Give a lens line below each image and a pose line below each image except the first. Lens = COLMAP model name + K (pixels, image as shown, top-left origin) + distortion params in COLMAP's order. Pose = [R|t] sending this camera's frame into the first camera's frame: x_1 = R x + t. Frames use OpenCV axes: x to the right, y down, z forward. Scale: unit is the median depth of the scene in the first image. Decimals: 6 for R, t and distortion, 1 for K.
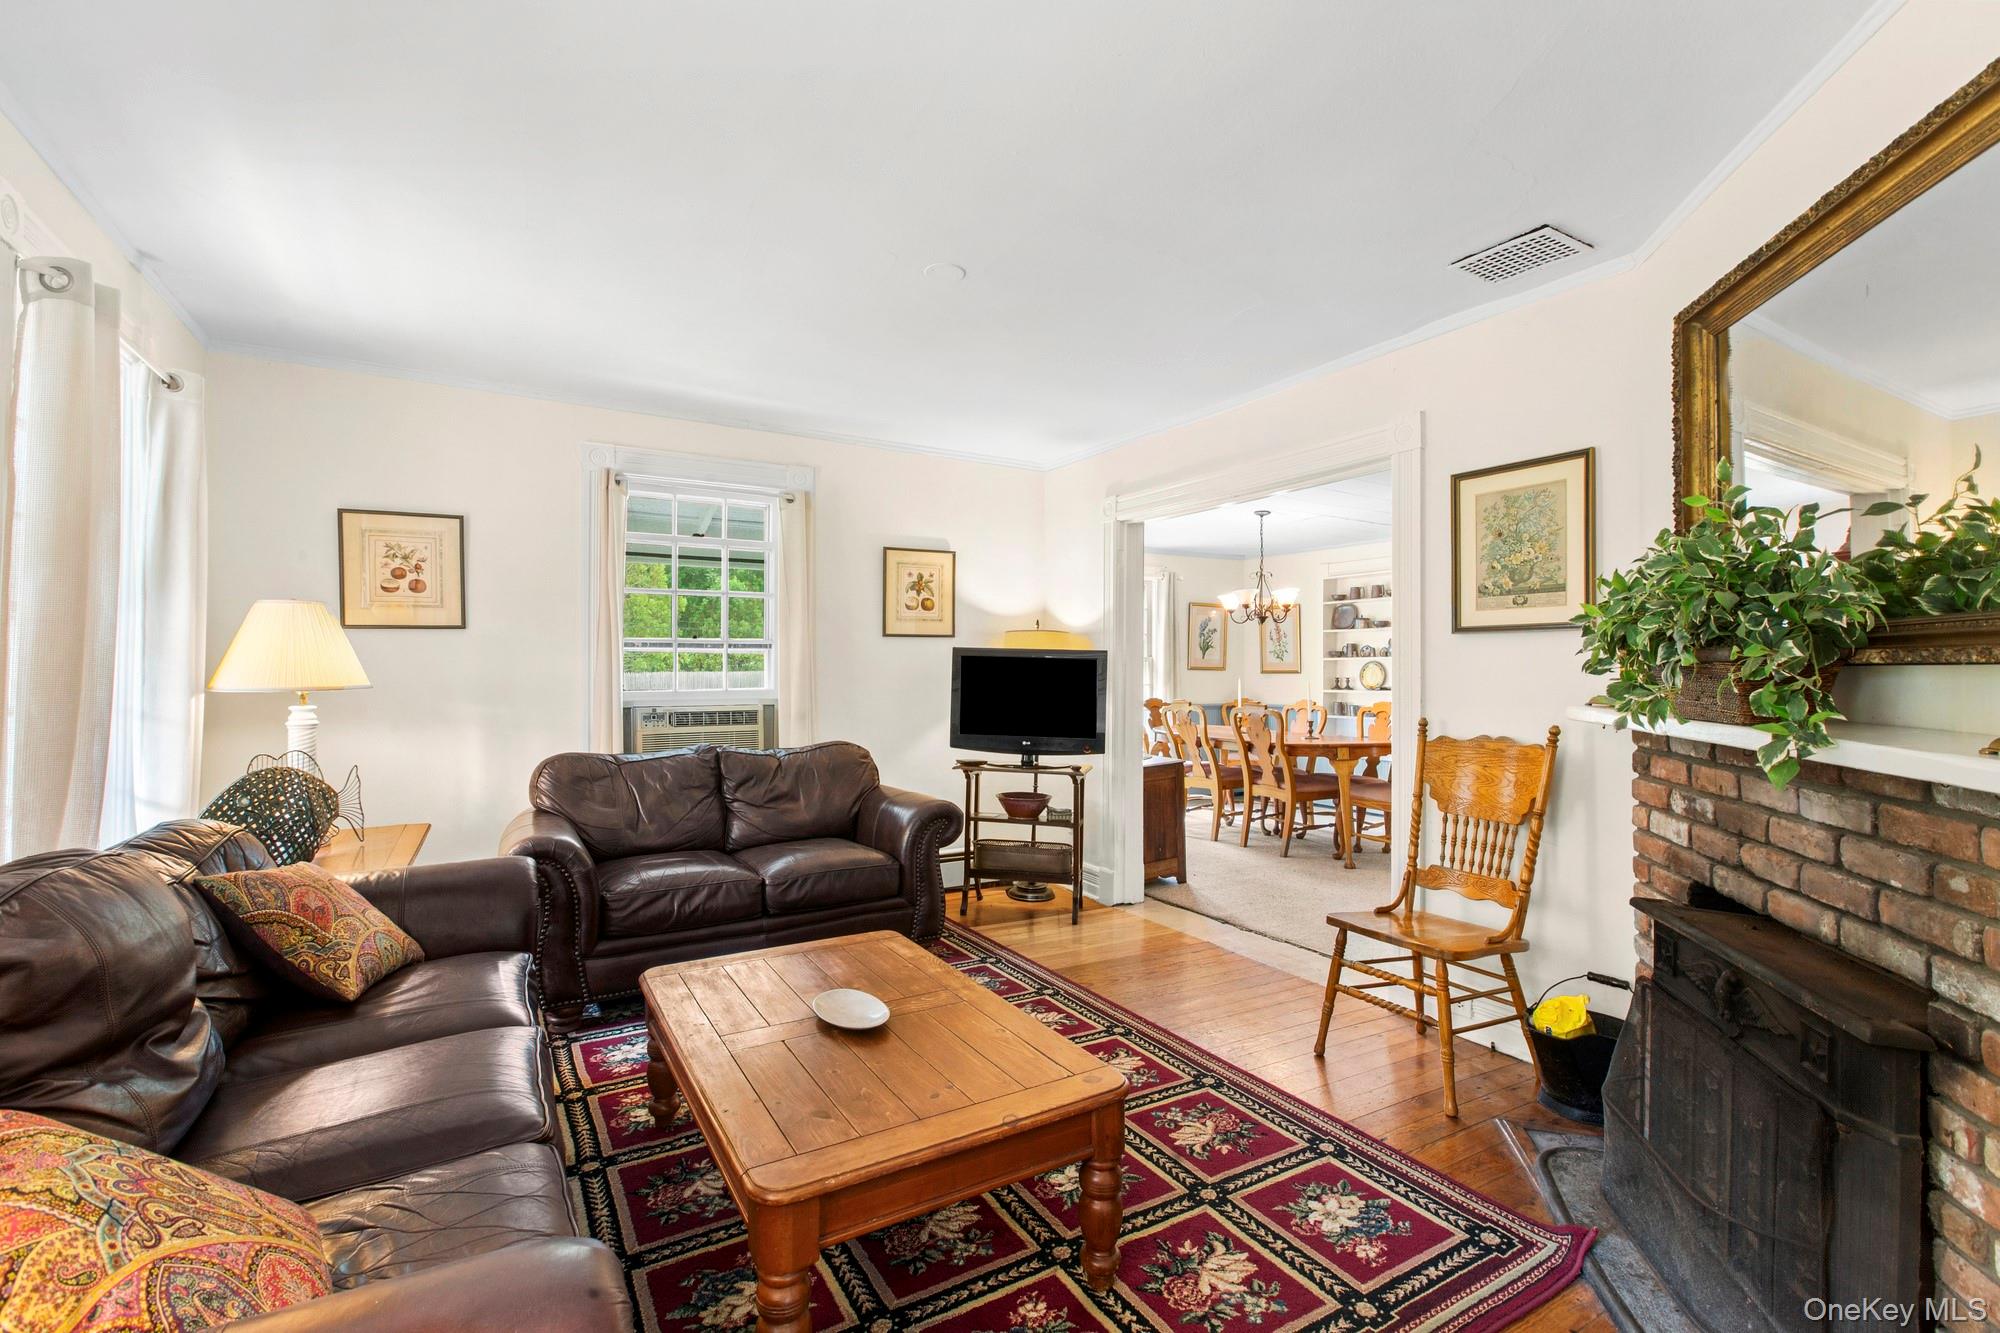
lens RADIAL K [[903.3, 0, 1004.2], [0, 903.3, 657.9], [0, 0, 1]] dist [0.000232, 0.000020]
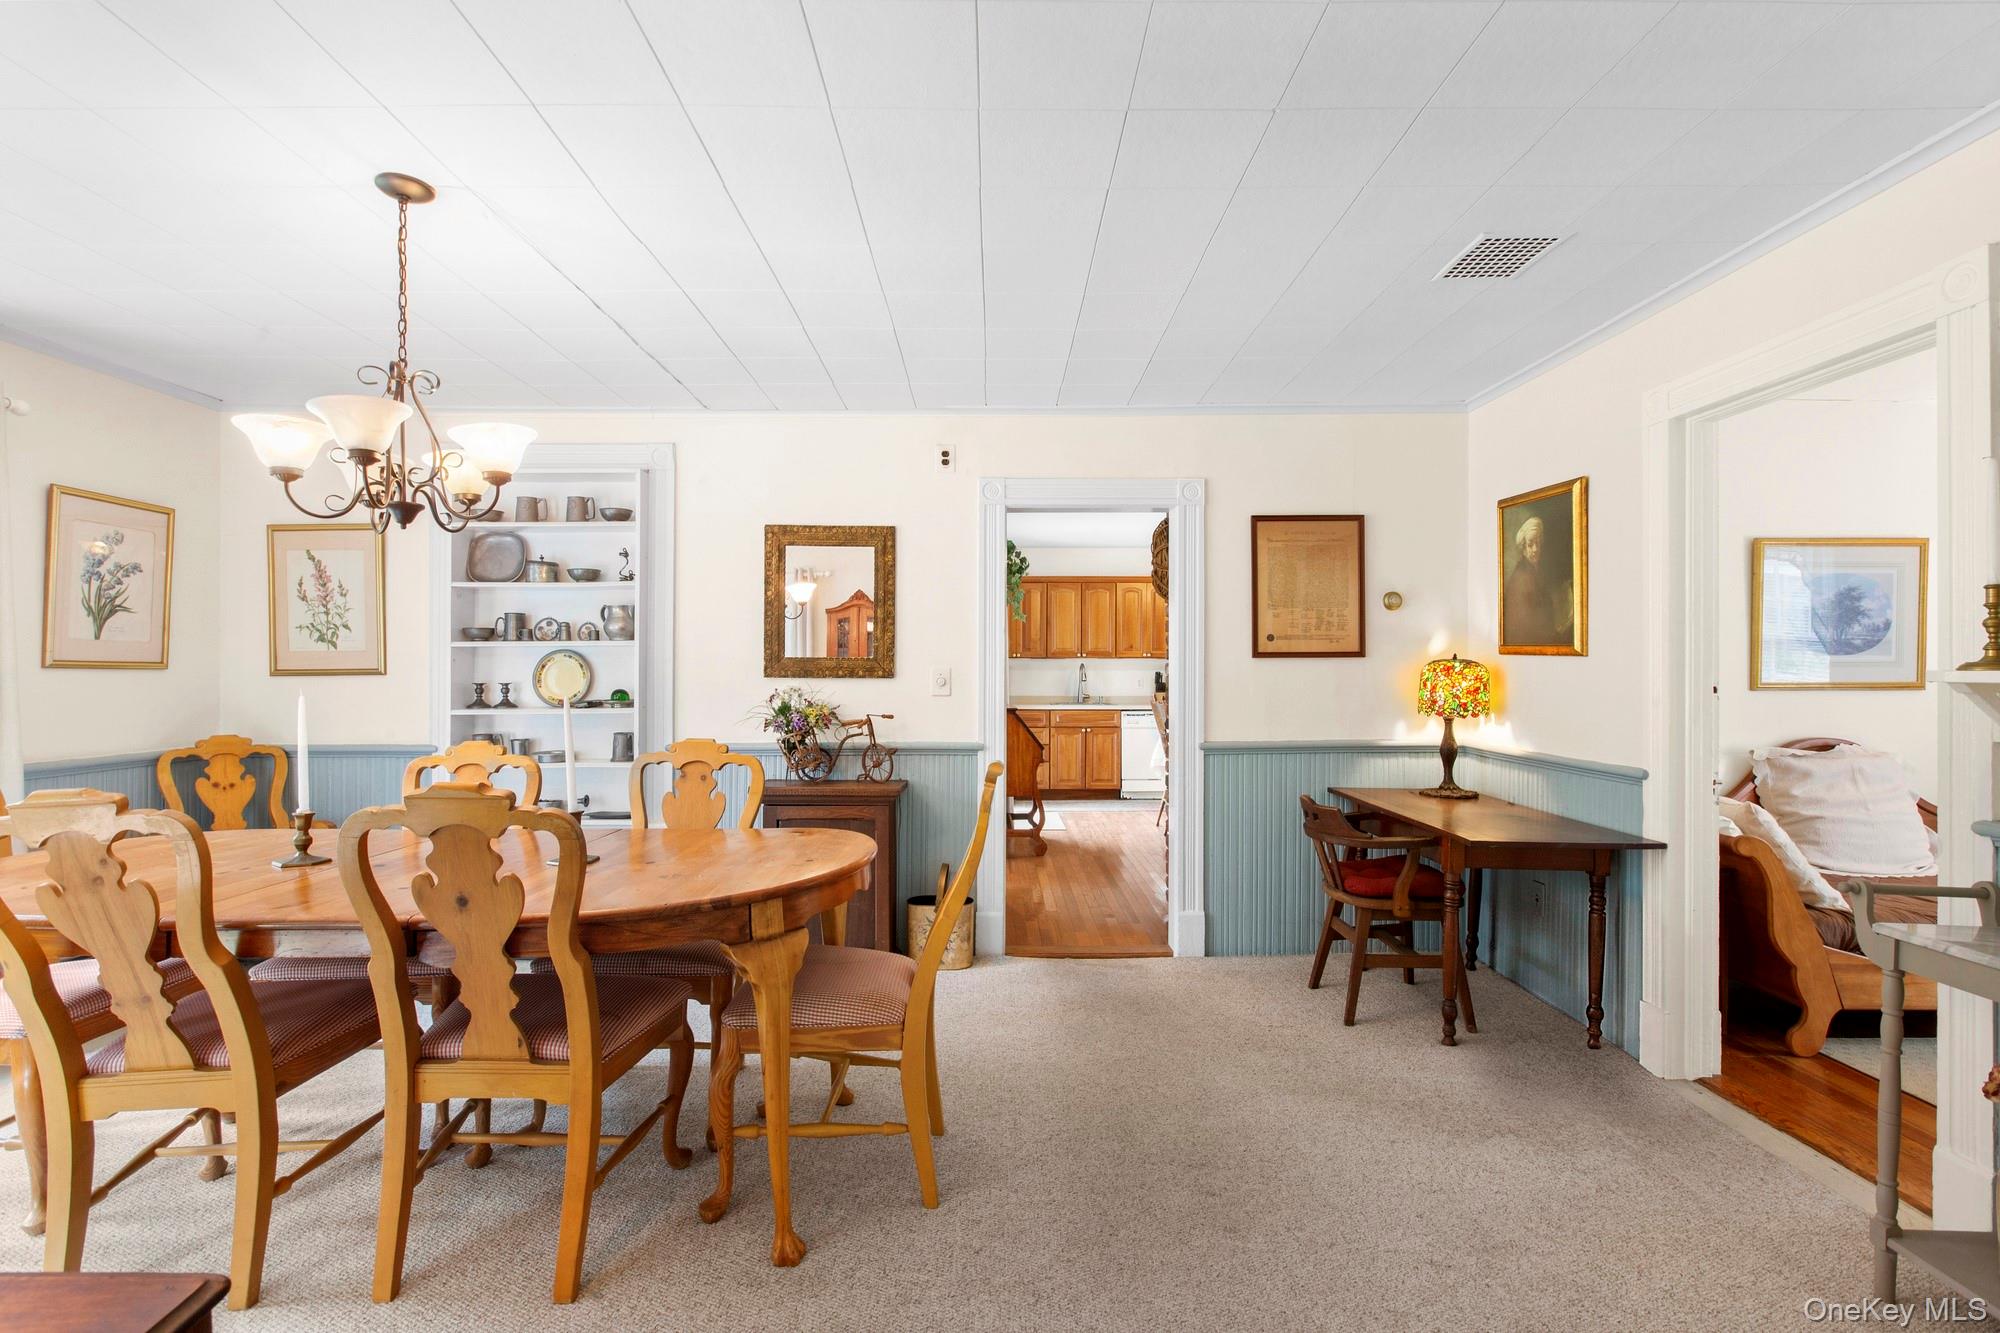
lens RADIAL K [[939.7, 0, 993.7], [0, 939.7, 674.1], [0, 0, 1]] dist [-0.002029, -0.000352]
pose [[0.517946, -0.007912, 0.855377, 0.086119], [-0.005745, 0.999903, 0.012727, 0.009286], [-0.855394, -0.011506, 0.517850, 0.519416]]
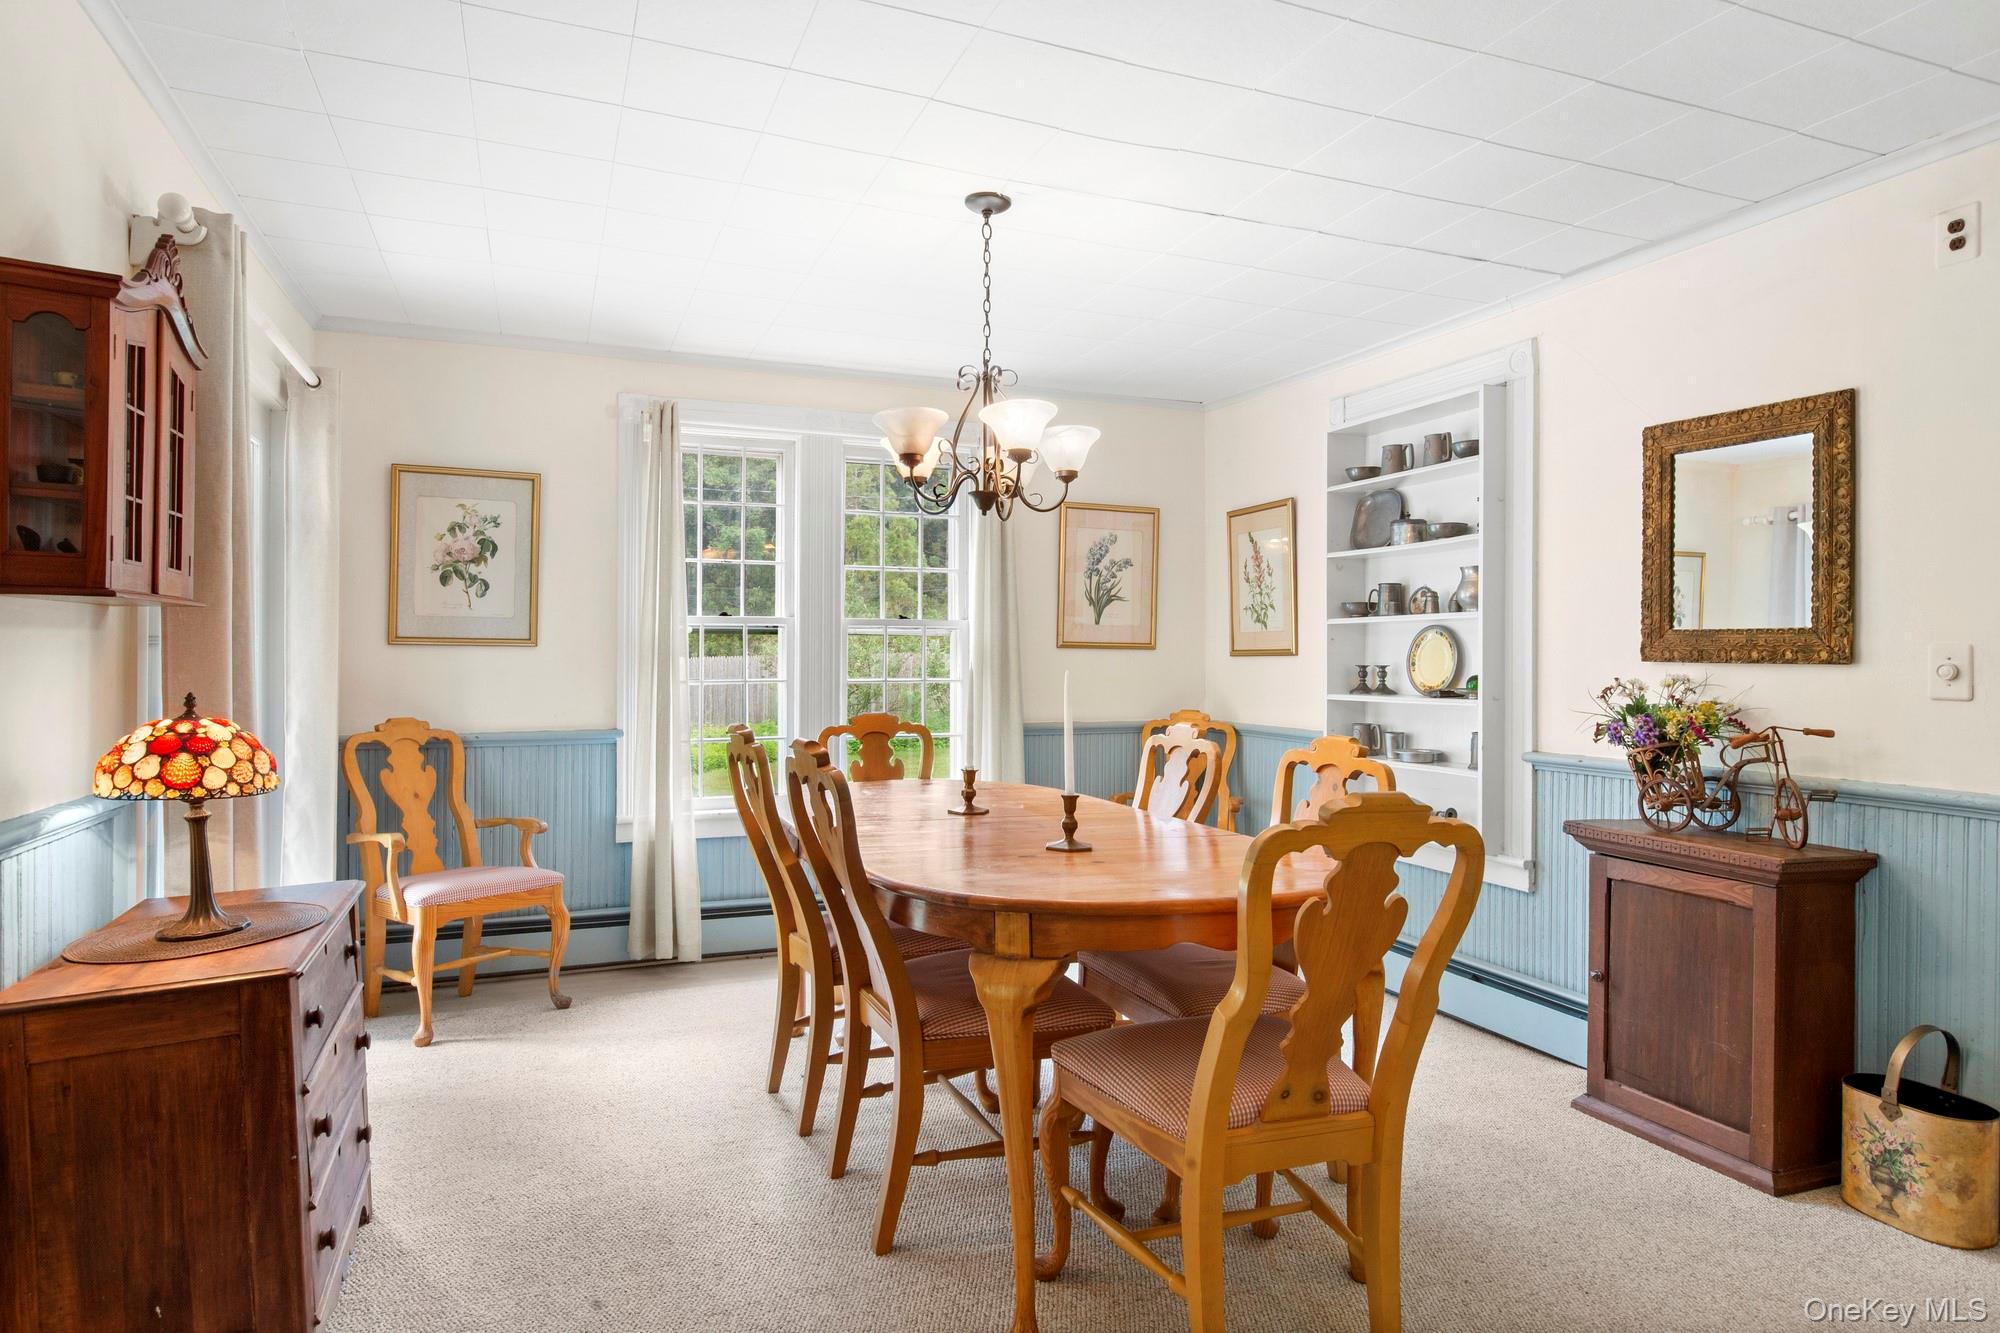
lens RADIAL K [[1171.5, 0, 993.6], [0, 1171.5, 645.4], [0, 0, 1]] dist [-0.006609, -0.001503]
pose [[0.984245, 0.000385, -0.176812, 0.301611], [-0.000291, 1.000000, 0.000555, 0.012569], [0.176812, -0.000495, 0.984244, 0.442702]]
